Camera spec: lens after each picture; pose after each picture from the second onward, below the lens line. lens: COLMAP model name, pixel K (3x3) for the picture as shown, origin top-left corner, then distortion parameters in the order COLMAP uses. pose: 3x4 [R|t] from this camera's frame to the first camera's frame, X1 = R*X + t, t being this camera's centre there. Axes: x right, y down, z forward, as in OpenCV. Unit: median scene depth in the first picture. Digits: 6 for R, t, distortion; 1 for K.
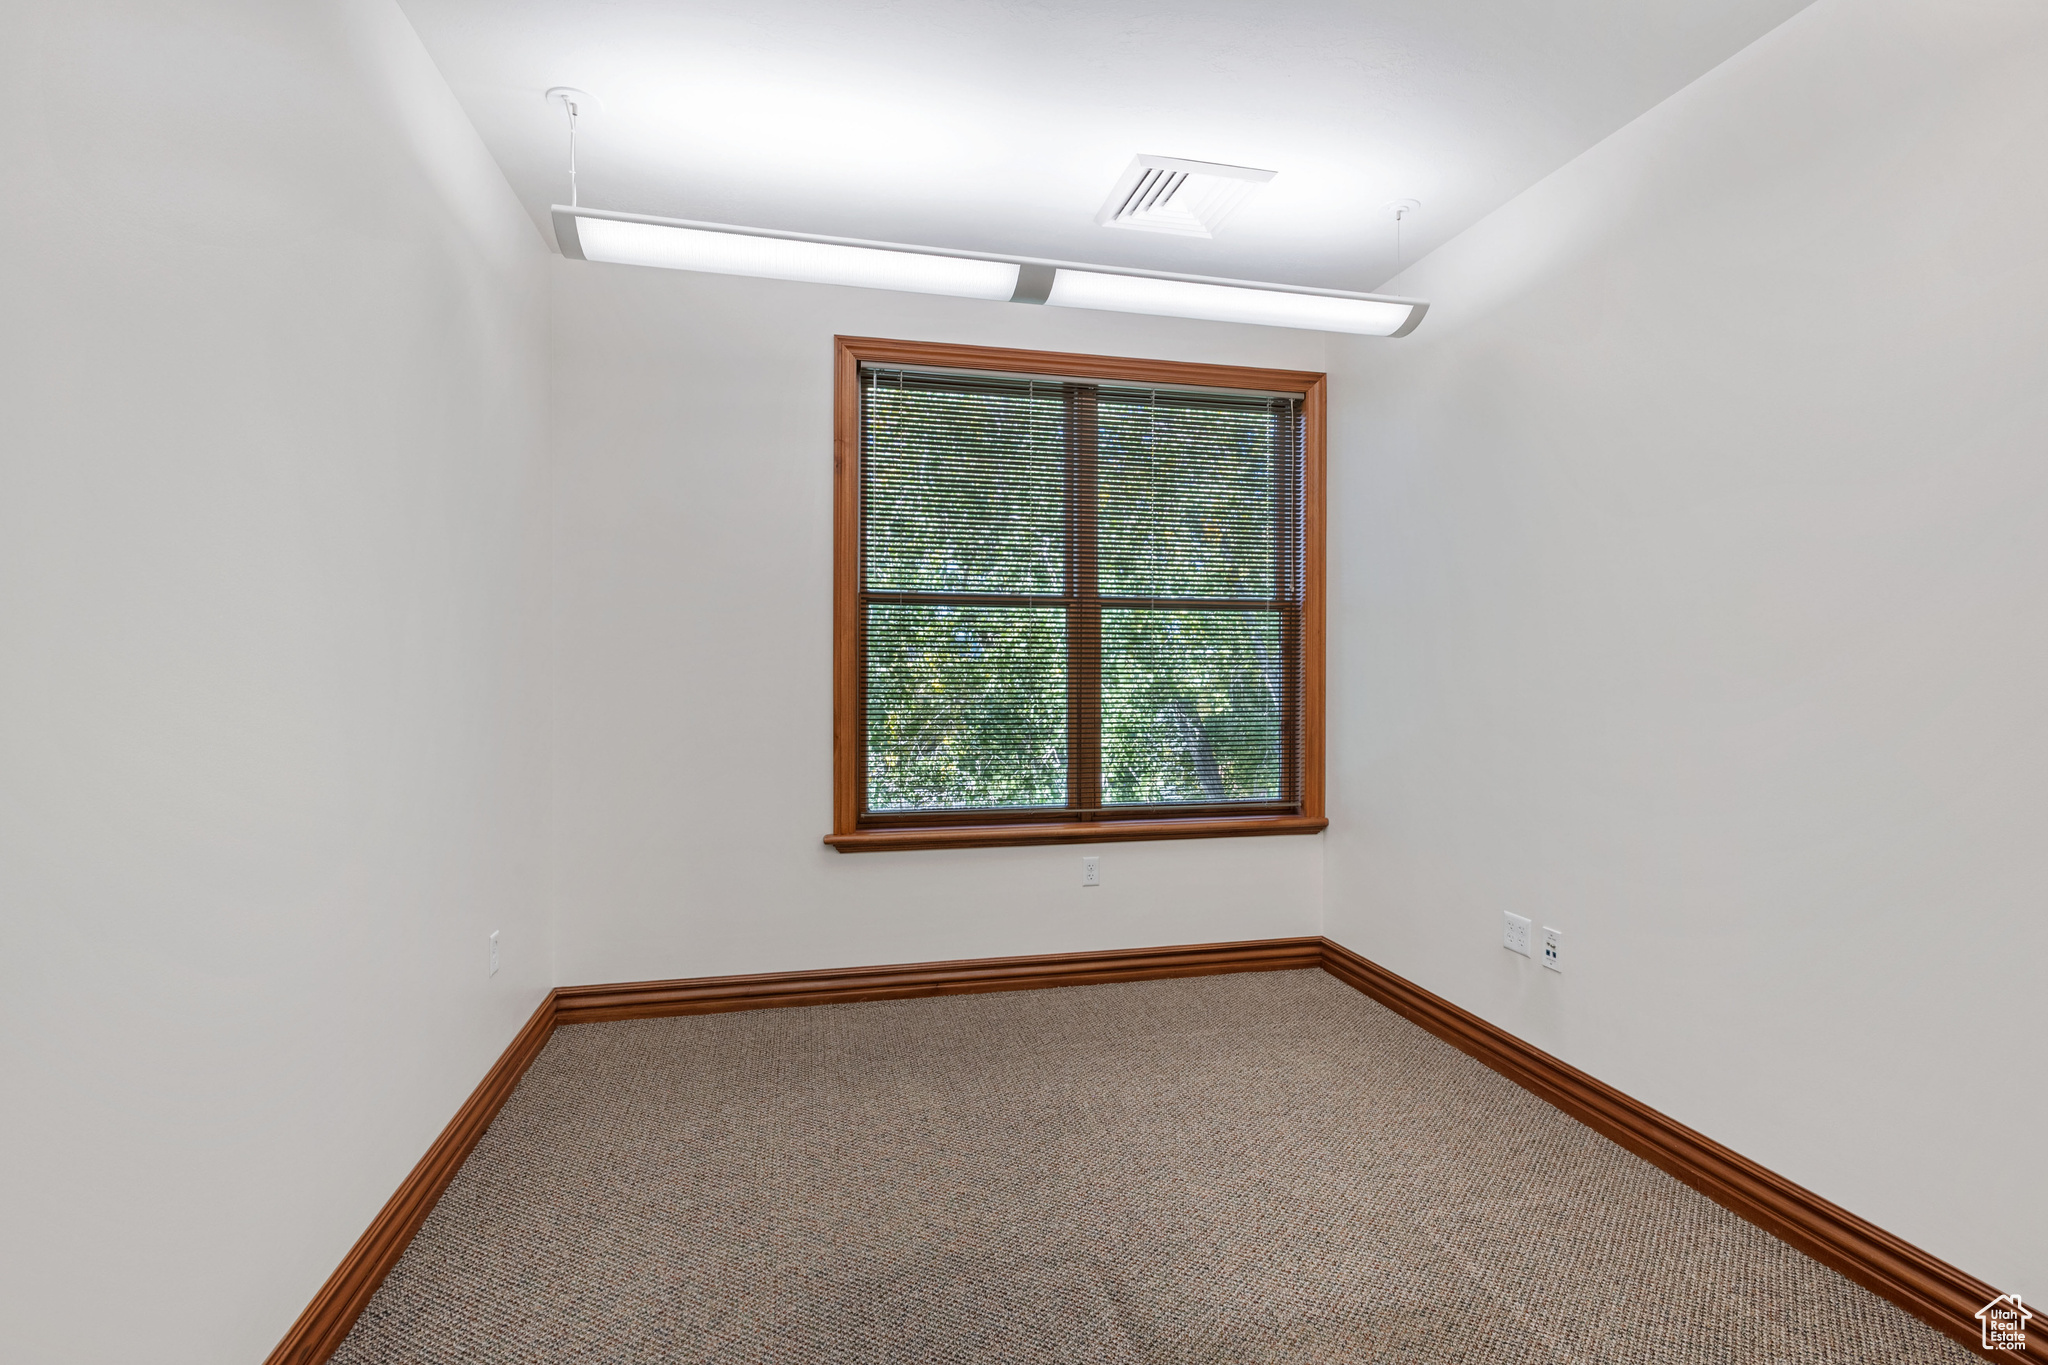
lens RADIAL K [[963.2, 0, 1034.7], [0, 963.2, 675.3], [0, 0, 1]] dist [0.005825, 0.001135]
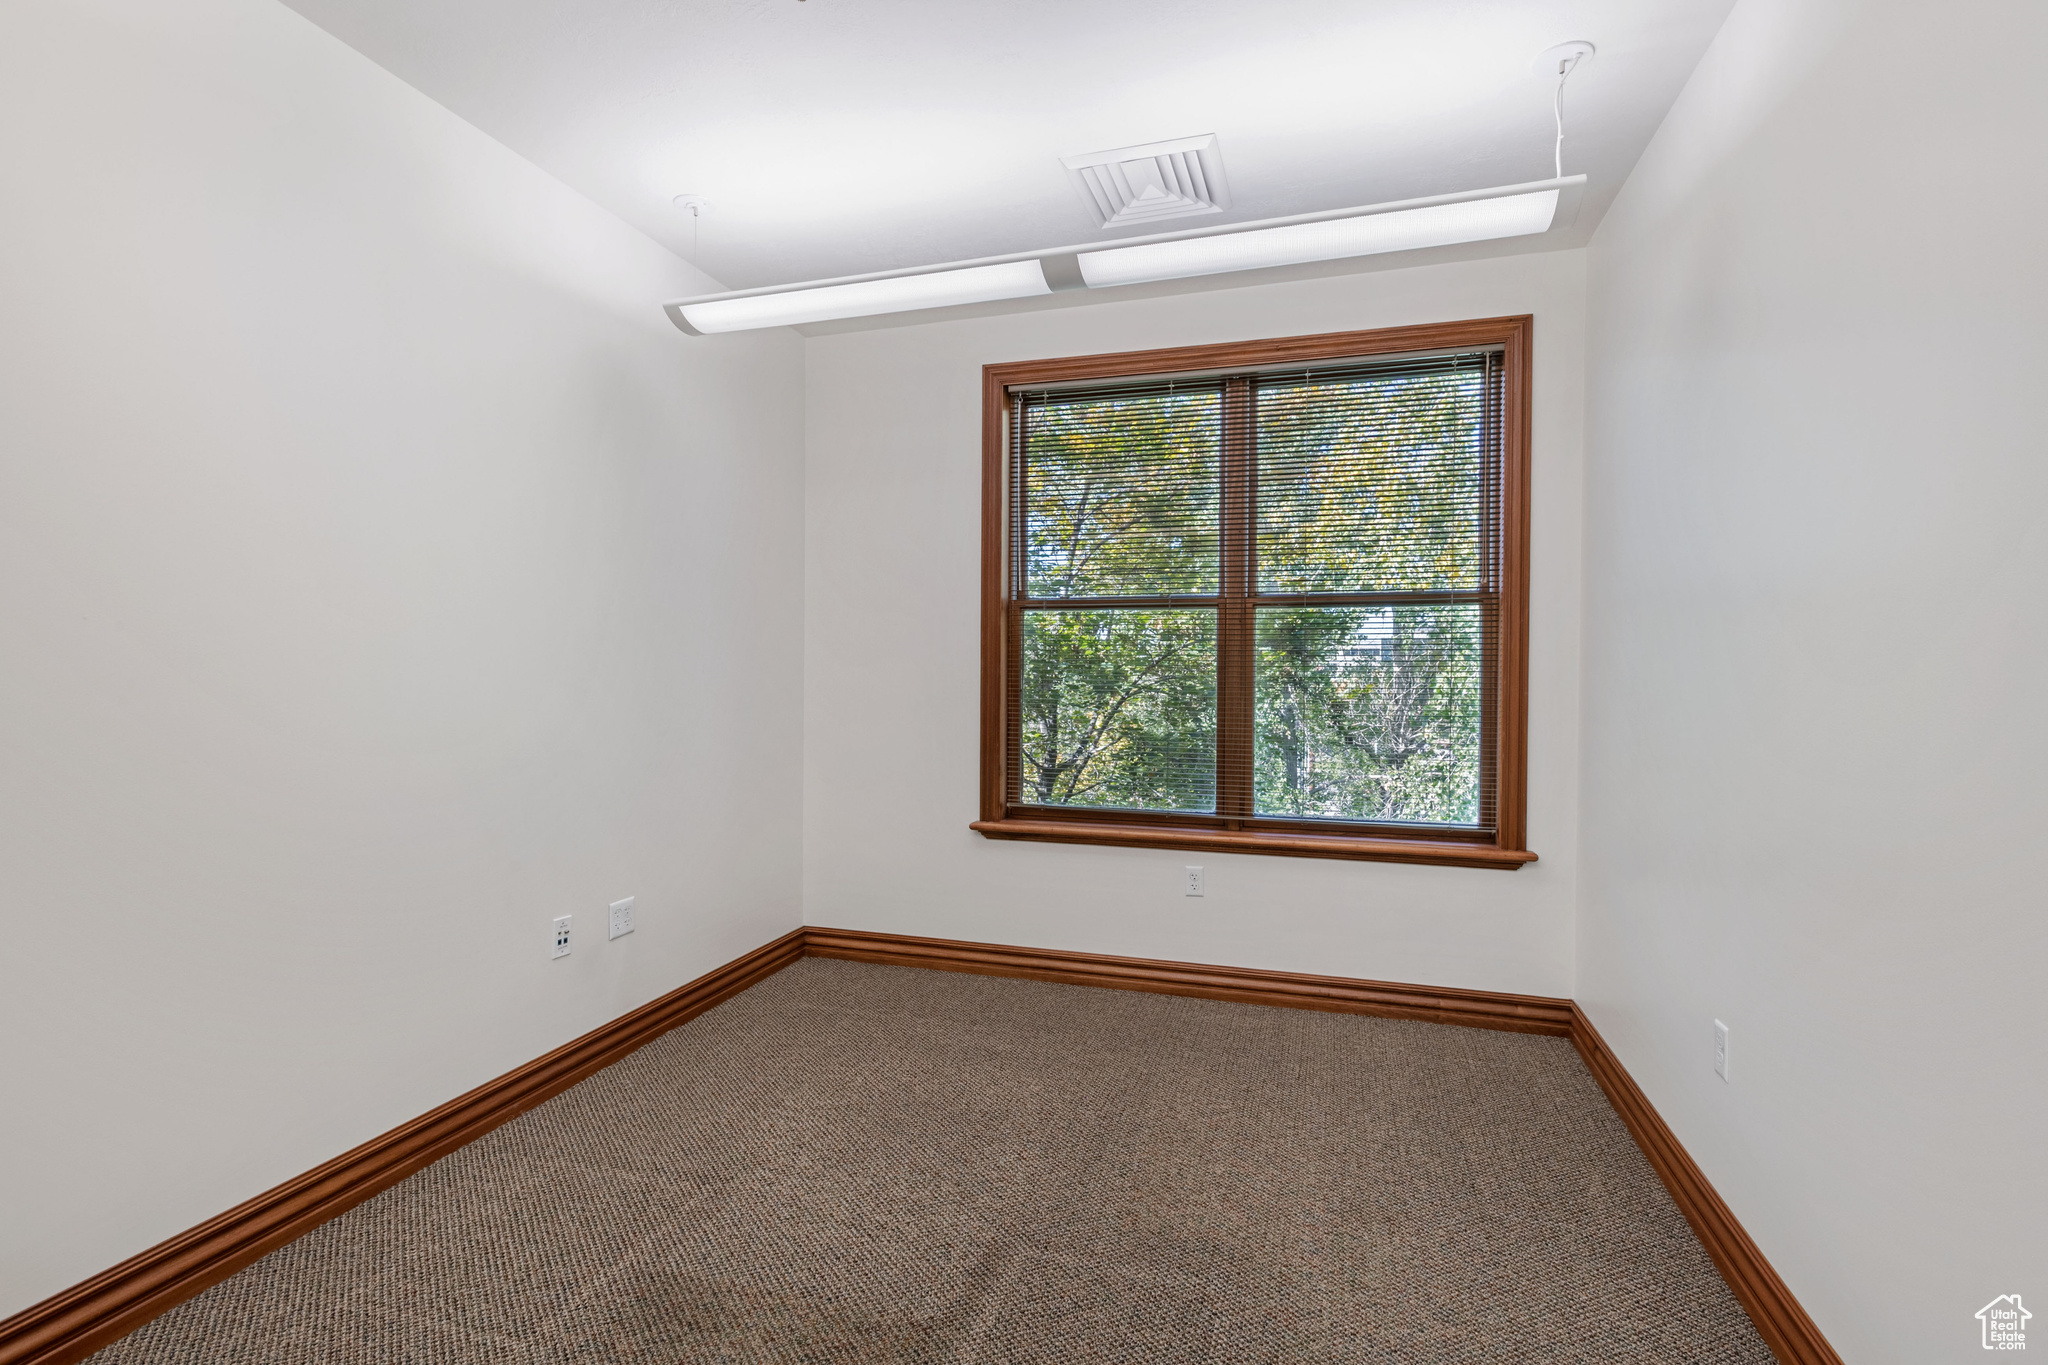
lens RADIAL K [[963.2, 0, 1090.2], [0, 963.2, 677.3], [0, 0, 1]] dist [0.005825, 0.001135]
pose [[0.866774, 0.005004, -0.498675, 0.419564], [-0.007056, 0.999973, -0.002231, 0.003103], [0.498651, 0.005452, 0.866786, 0.103741]]
